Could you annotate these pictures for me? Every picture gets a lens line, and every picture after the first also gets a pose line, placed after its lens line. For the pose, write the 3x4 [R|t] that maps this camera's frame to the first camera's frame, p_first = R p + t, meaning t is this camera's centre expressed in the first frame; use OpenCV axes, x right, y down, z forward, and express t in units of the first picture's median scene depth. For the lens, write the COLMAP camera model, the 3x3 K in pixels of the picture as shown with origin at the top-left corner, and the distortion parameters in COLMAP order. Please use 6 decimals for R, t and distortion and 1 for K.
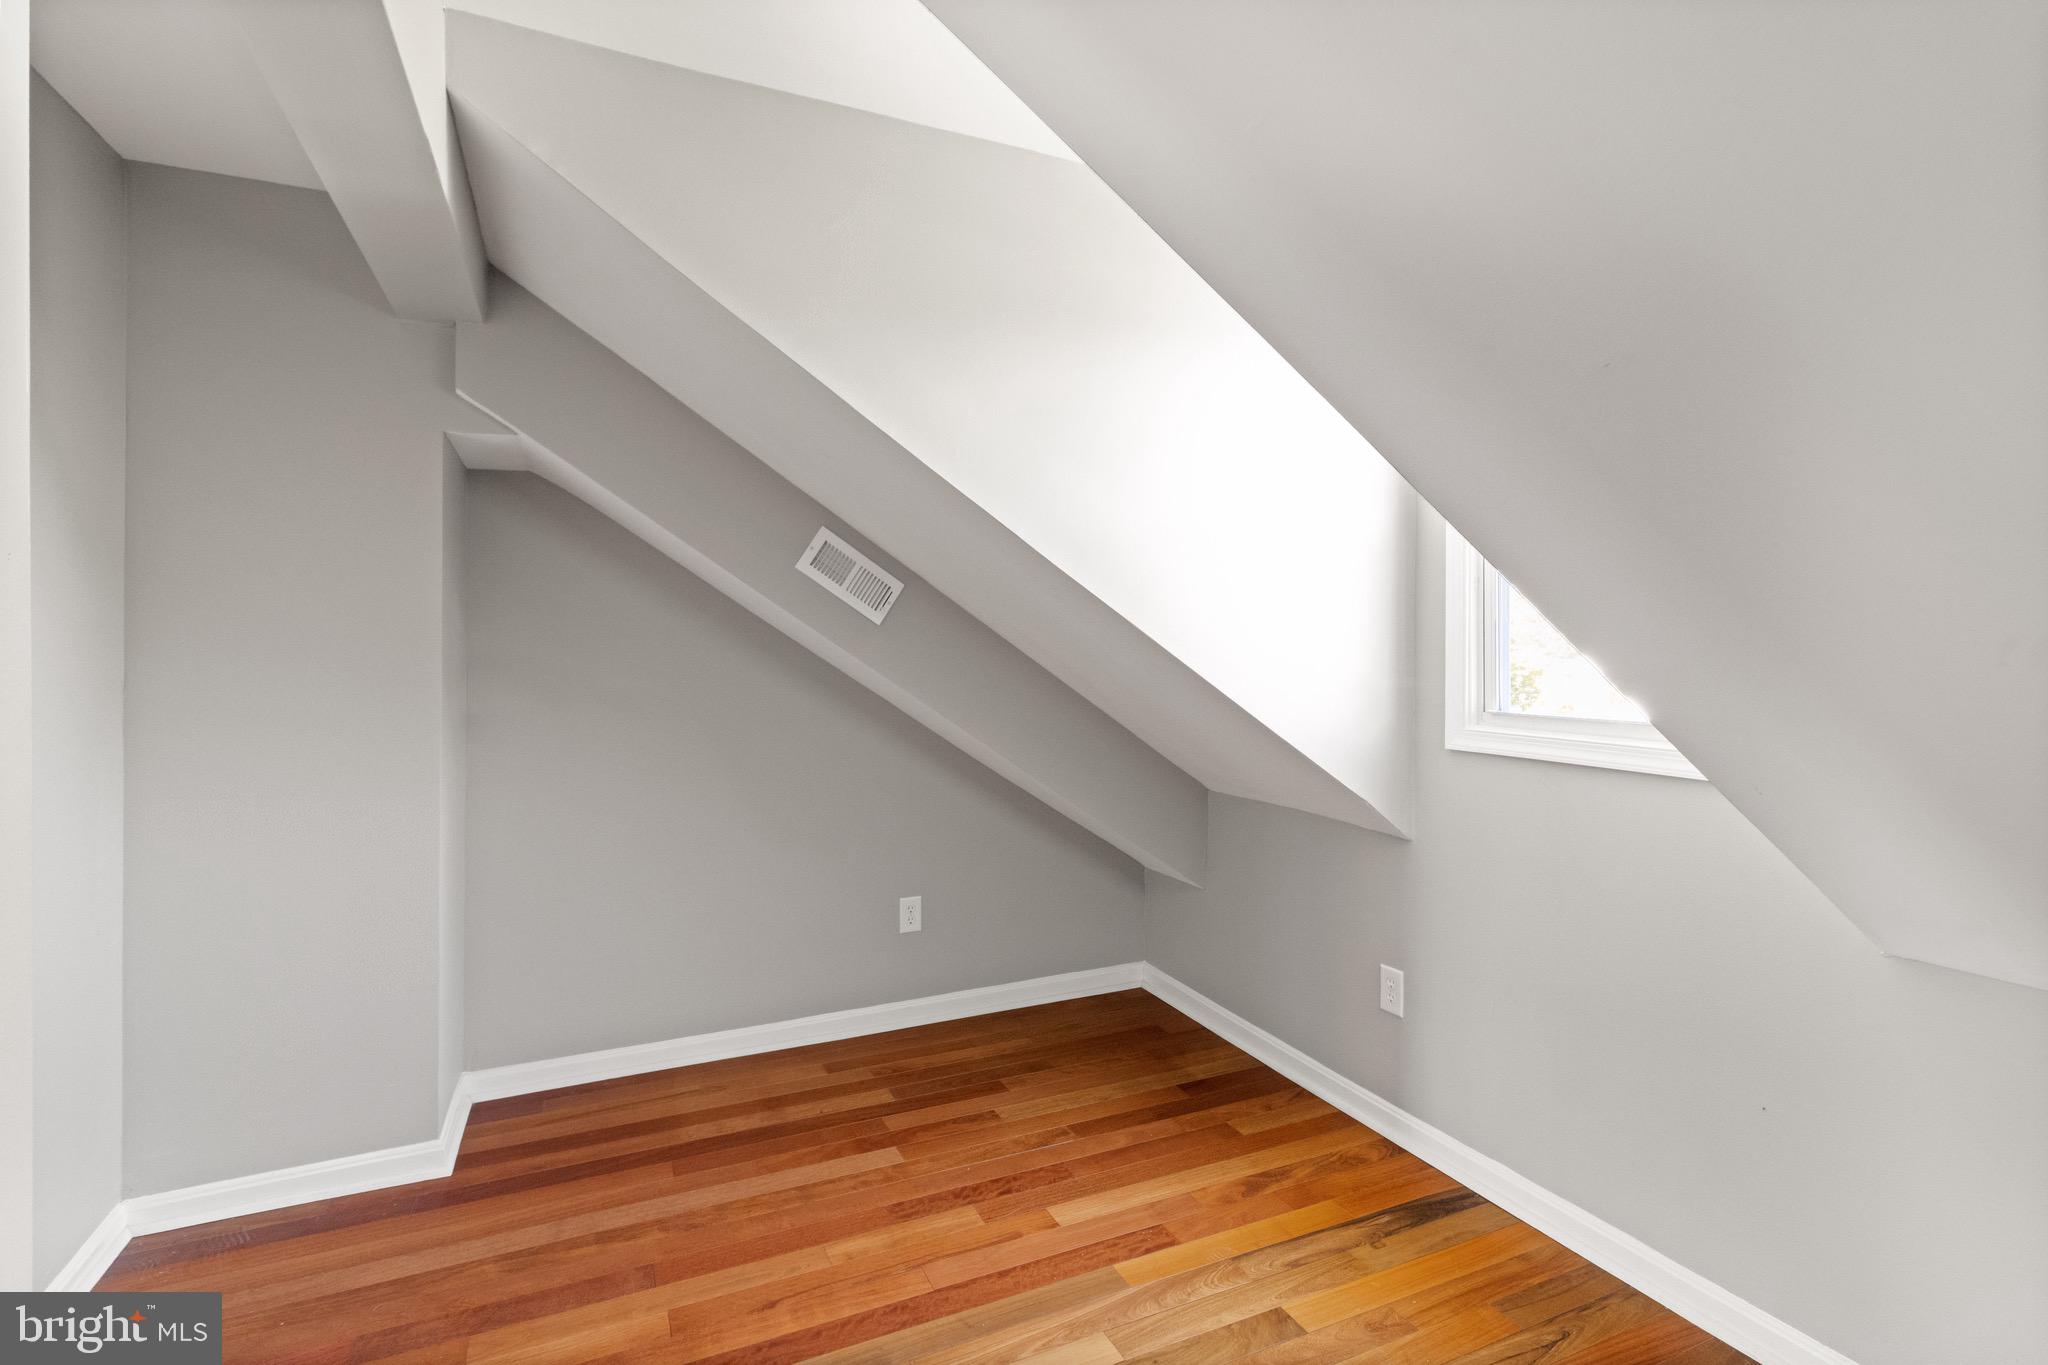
lens RADIAL K [[951.6, 0, 1013.2], [0, 951.6, 668.3], [0, 0, 1]] dist [0.001847, 0.000265]
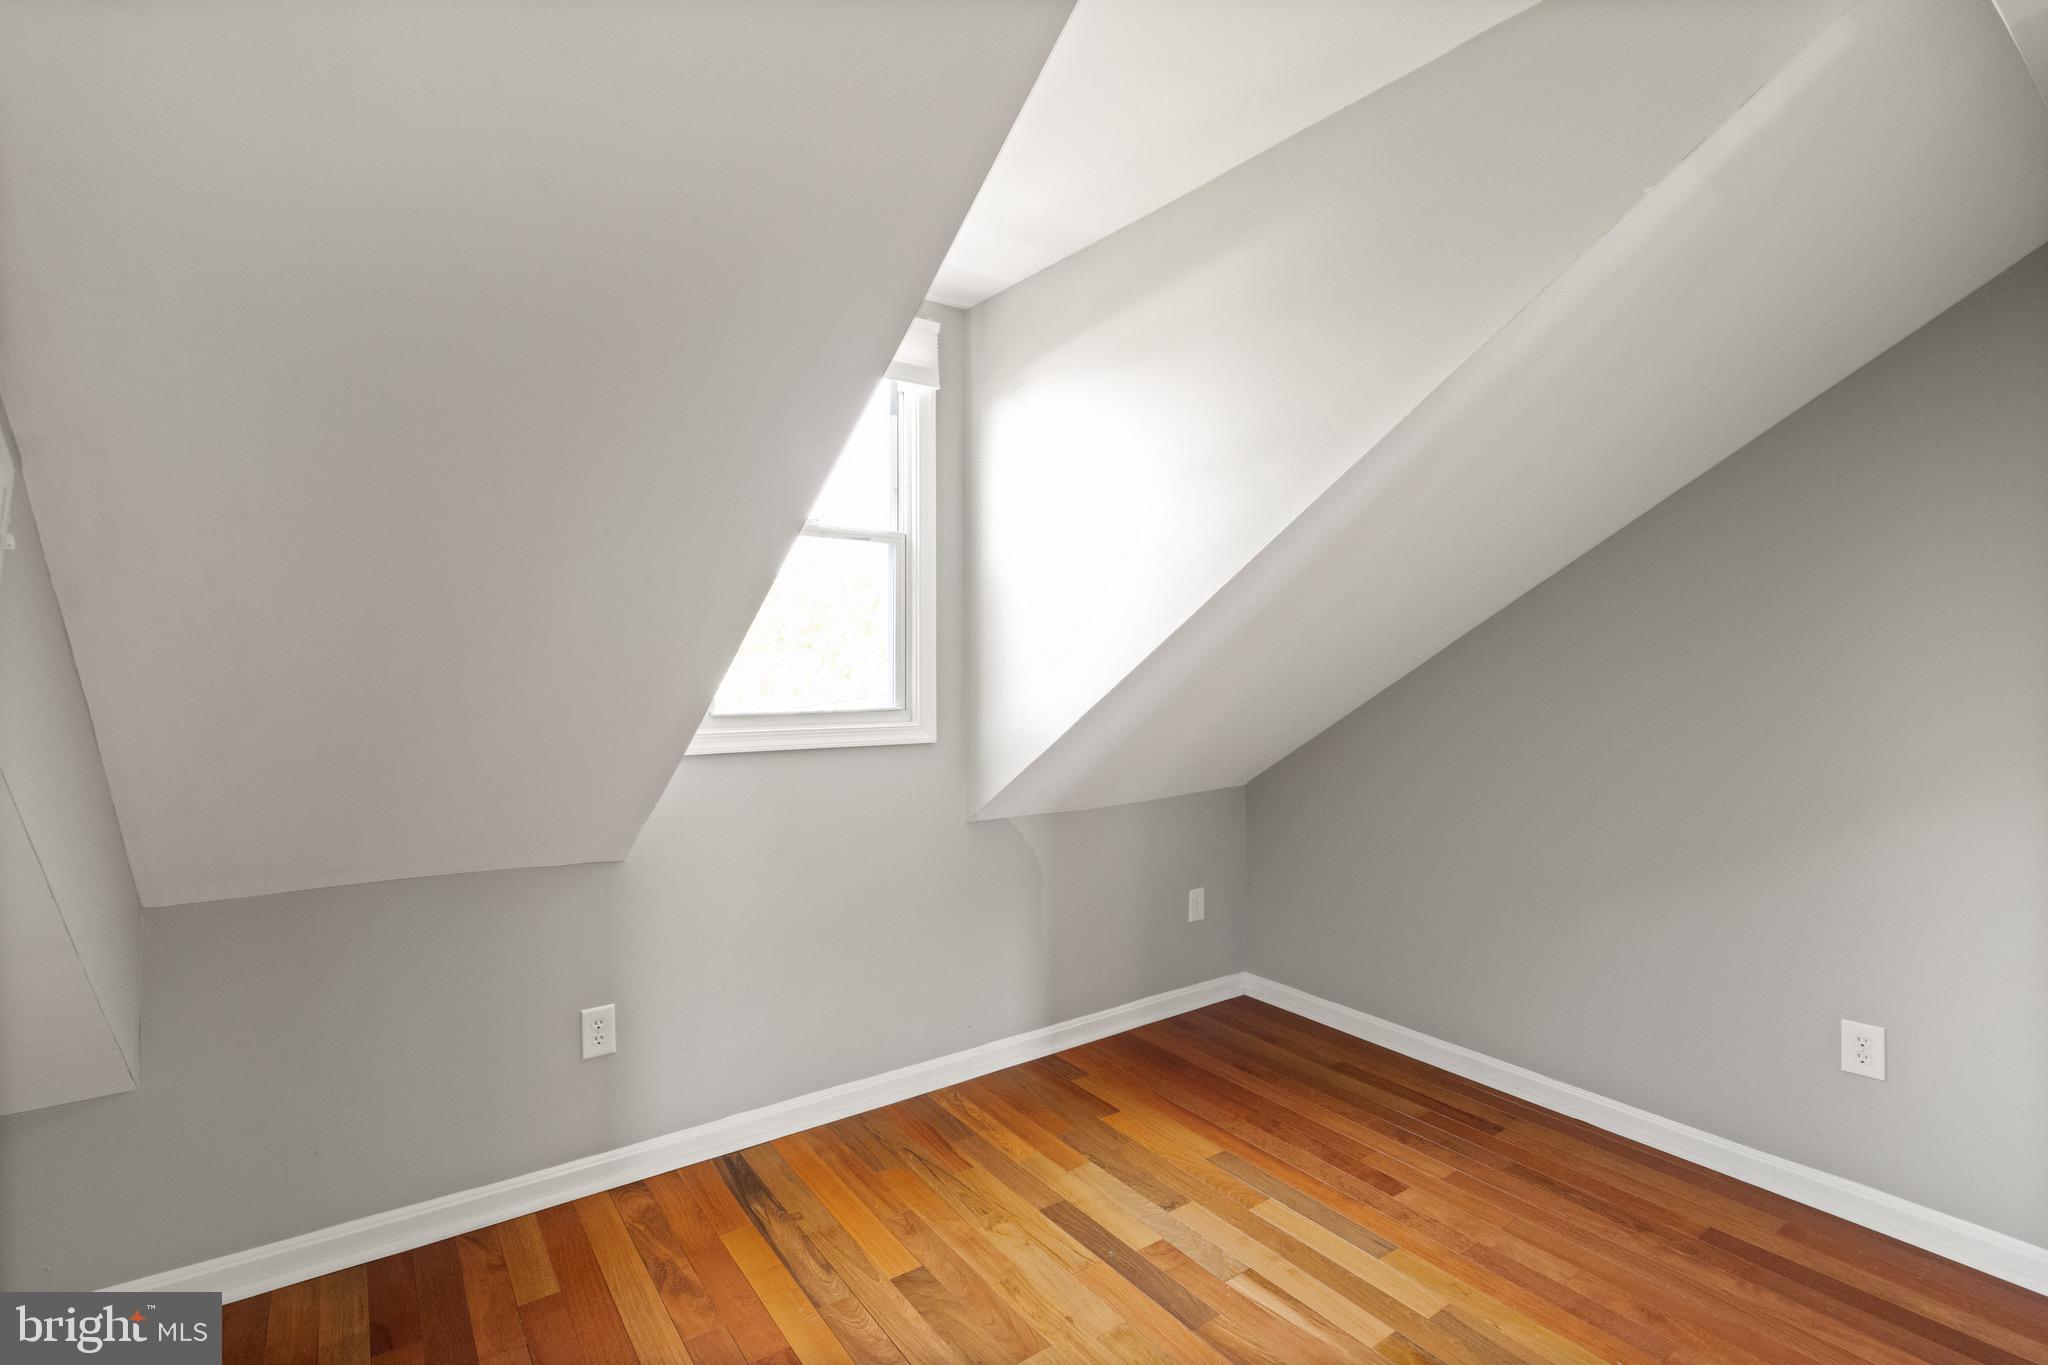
lens RADIAL K [[951.6, 0, 1012.0], [0, 951.6, 677.5], [0, 0, 1]] dist [0.001847, 0.000265]
pose [[-0.187674, -0.024116, 0.981935, -0.649484], [0.012820, 0.999553, 0.026999, -0.024610], [-0.982148, 0.017655, -0.187281, 0.884401]]
